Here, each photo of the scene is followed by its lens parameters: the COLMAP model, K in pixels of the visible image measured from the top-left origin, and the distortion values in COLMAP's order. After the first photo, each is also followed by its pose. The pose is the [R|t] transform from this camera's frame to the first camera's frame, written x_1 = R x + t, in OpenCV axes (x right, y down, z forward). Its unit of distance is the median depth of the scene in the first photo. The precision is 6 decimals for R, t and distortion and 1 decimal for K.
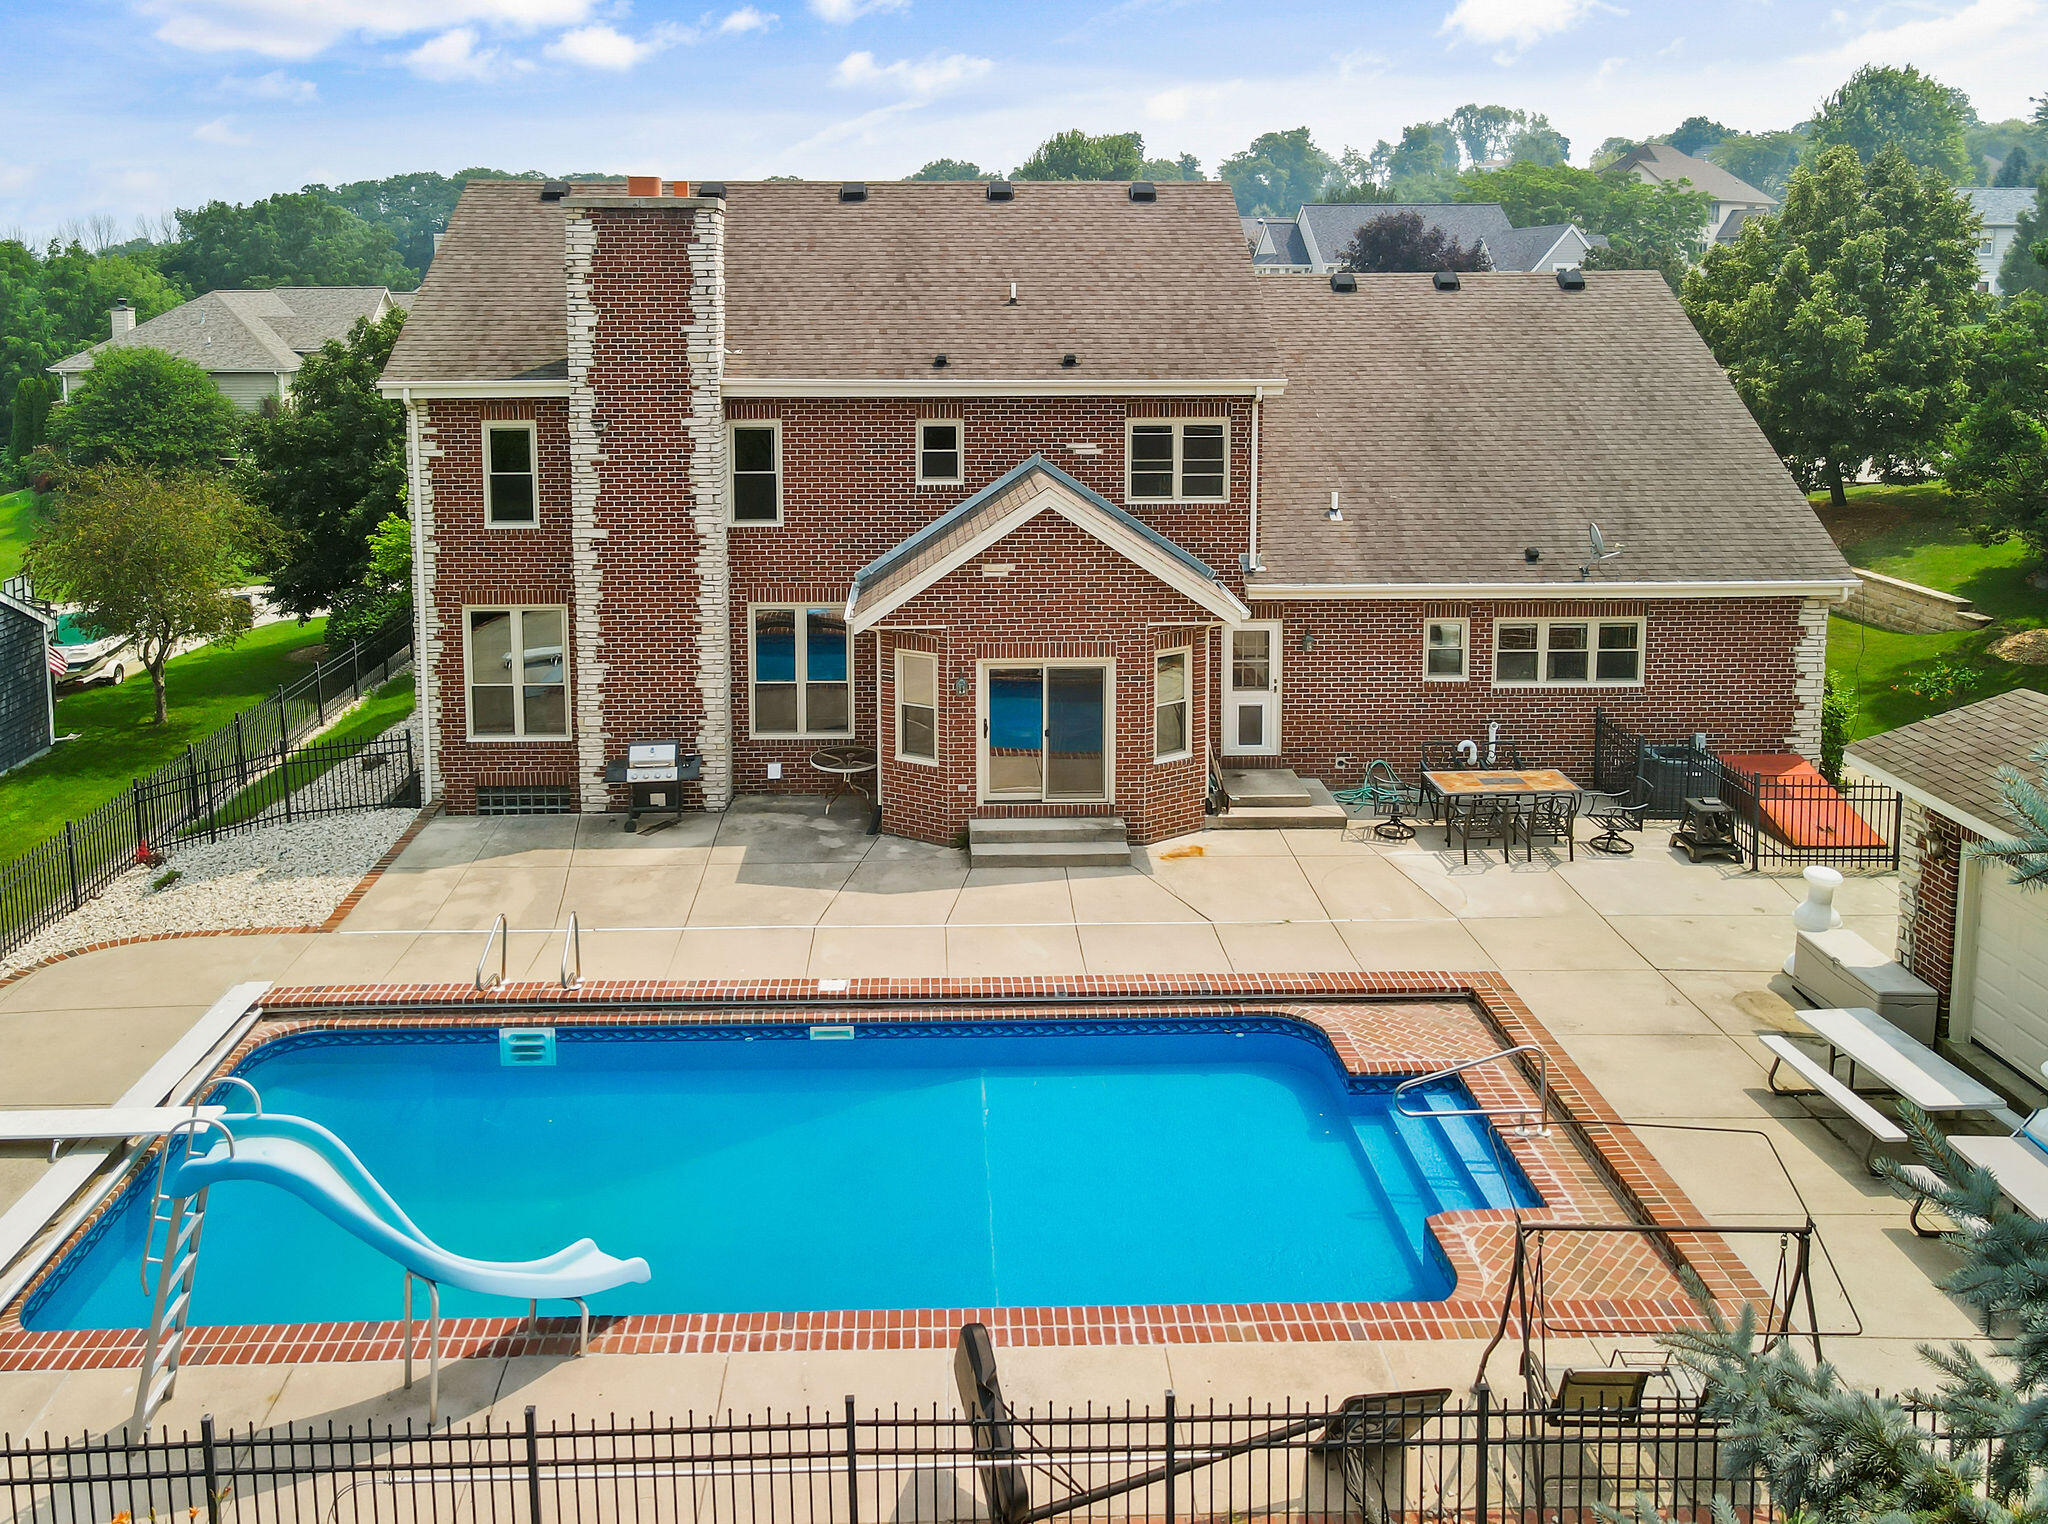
lens RADIAL K [[1609.2, 0, 959.2], [0, 1609.2, 449.0], [0, 0, 1]] dist [-0.022448, 0.050110]
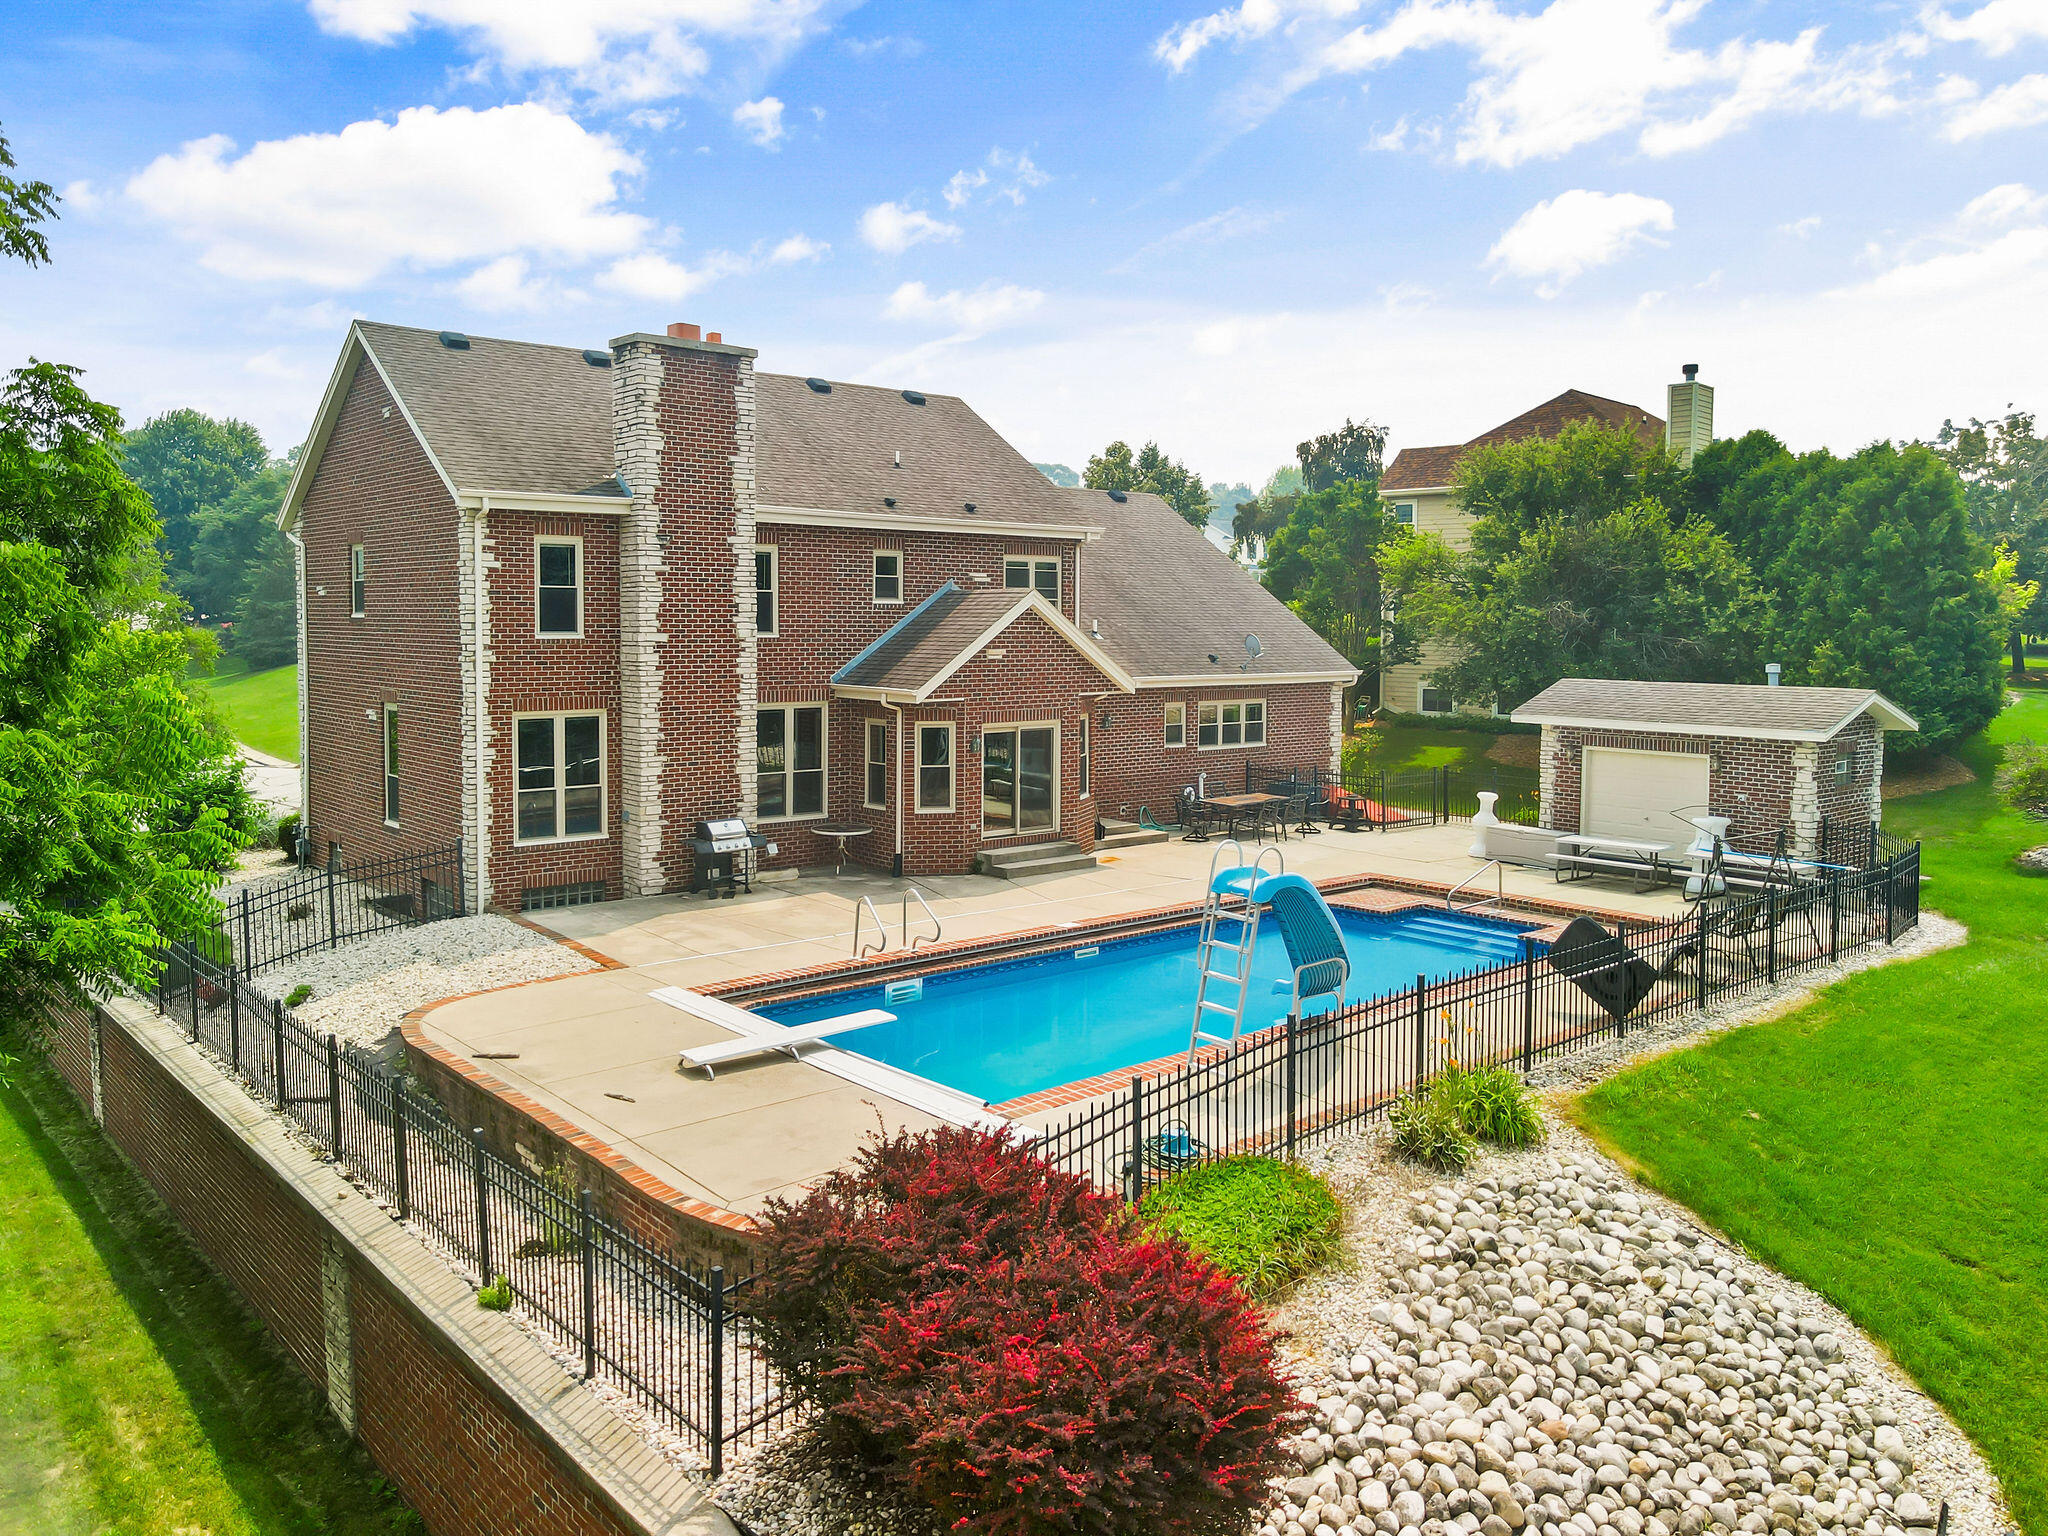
lens RADIAL K [[1558.9, 0, 1026.7], [0, 1558.9, 697.5], [0, 0, 1]] dist [-0.003662, -0.000387]
pose [[0.769055, -0.024472, 0.638714, -0.718297], [0.057855, 0.997830, -0.031431, 0.142388], [-0.636559, 0.061125, 0.768802, 0.012350]]
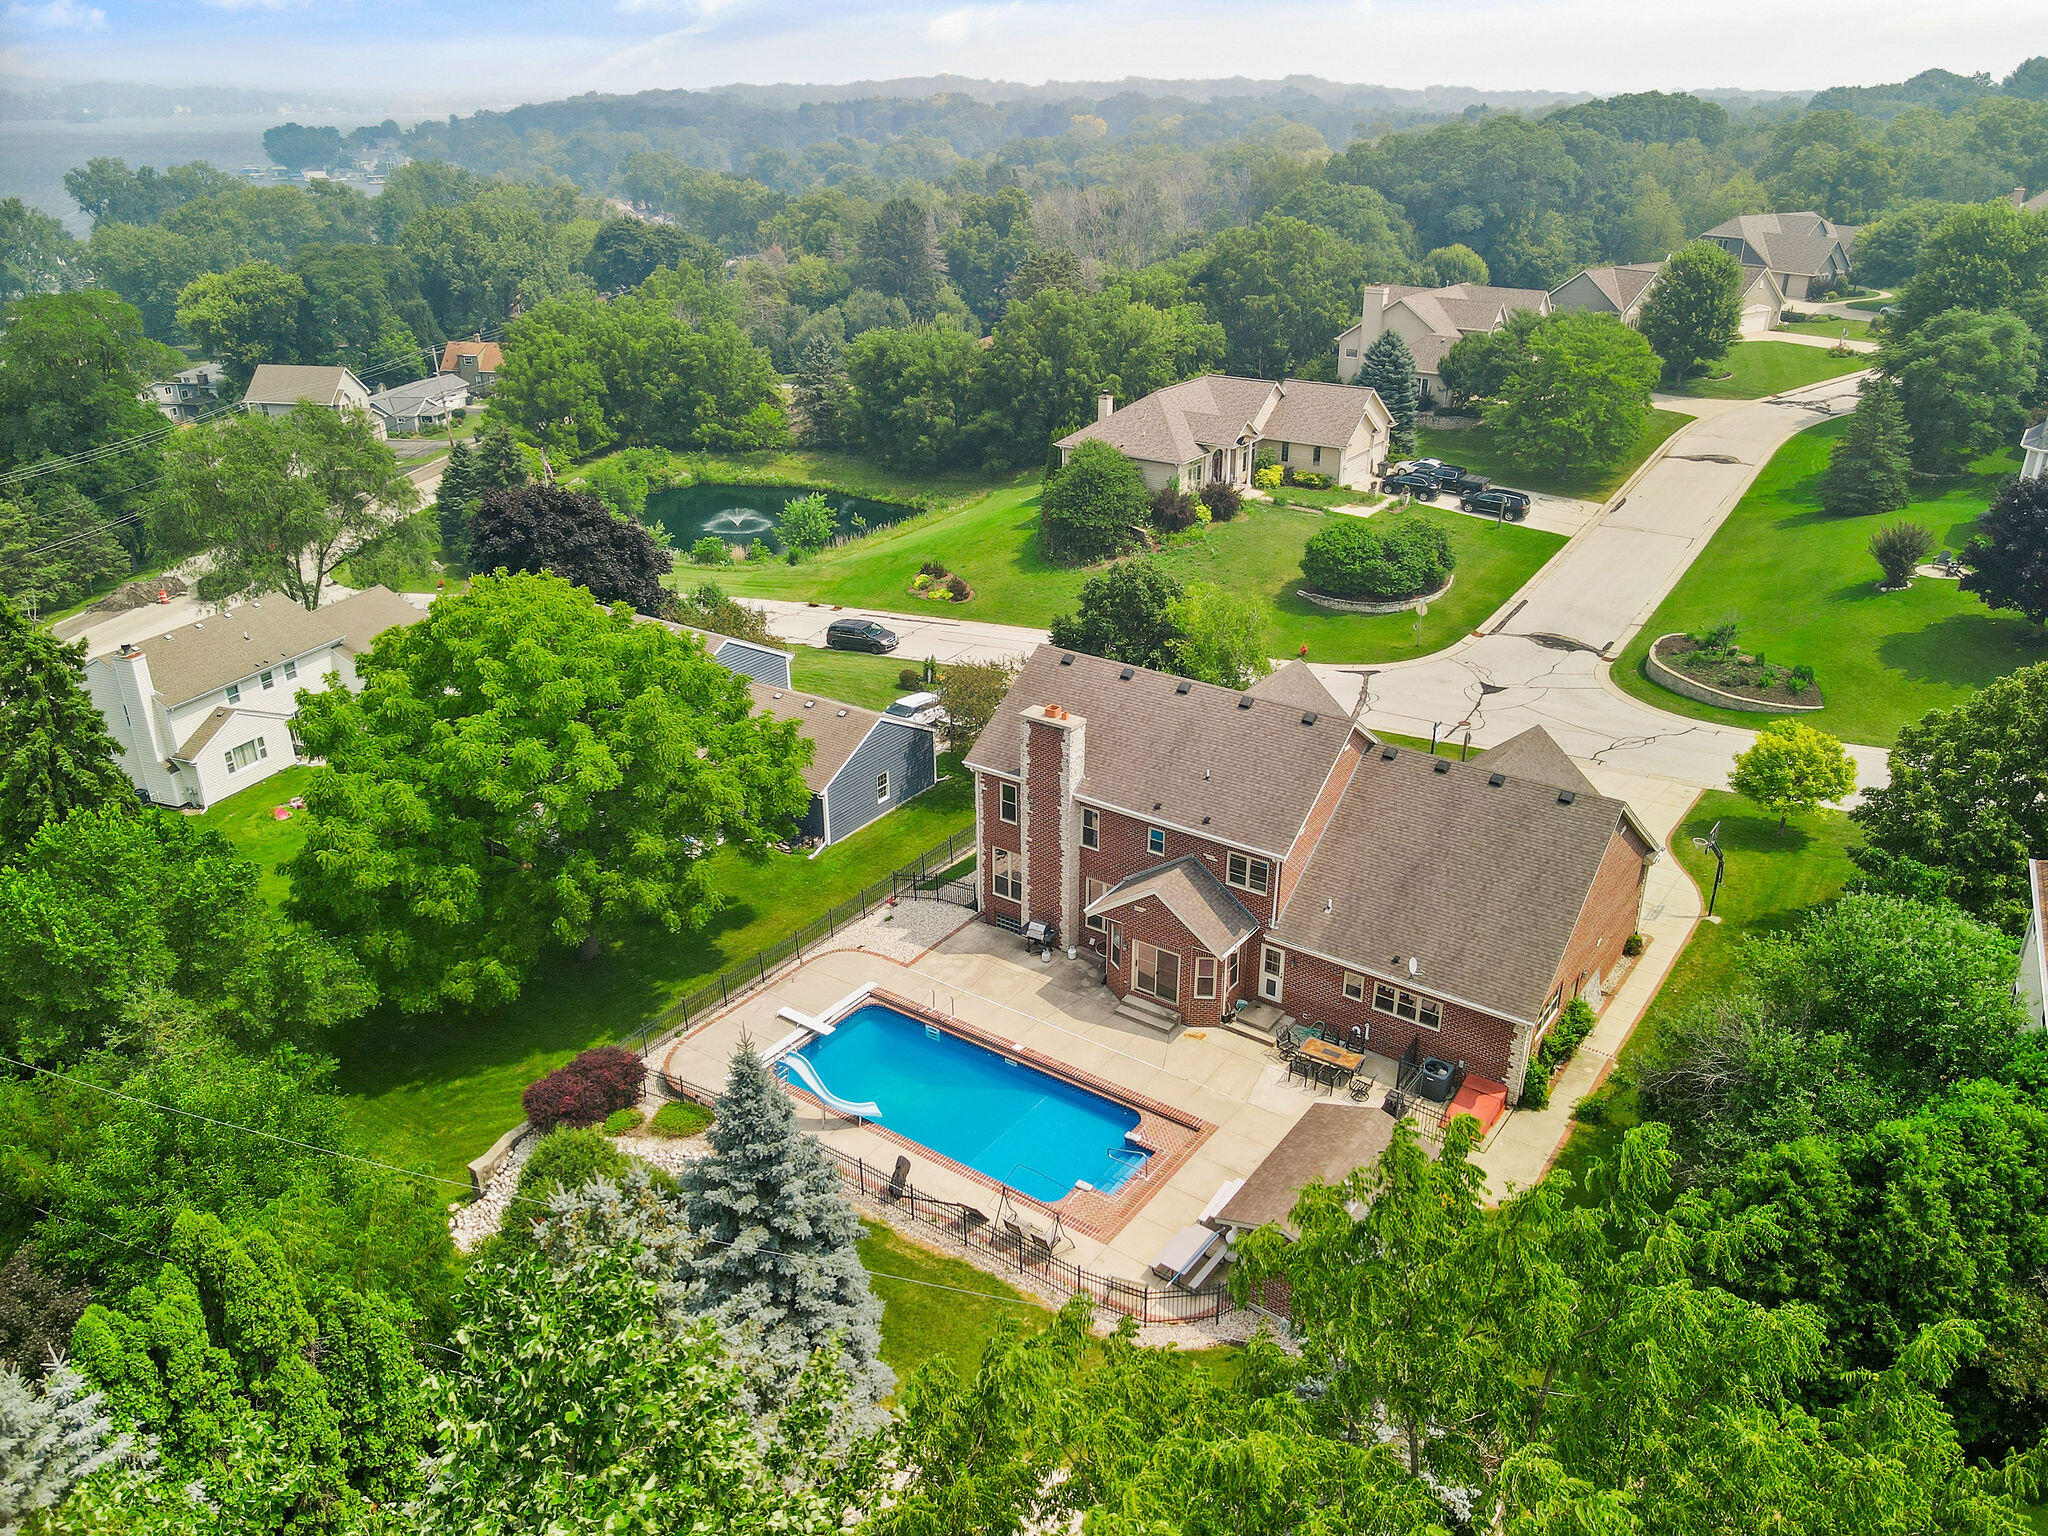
lens RADIAL K [[1492.3, 0, 1058.7], [0, 1492.3, 769.2], [0, 0, 1]] dist [-0.007343, -0.000059]
pose [[0.809028, 0.247155, -0.533280, 1.022795], [-0.062767, 0.938435, 0.339706, -0.839897], [0.584409, -0.241359, 0.774734, -0.744783]]
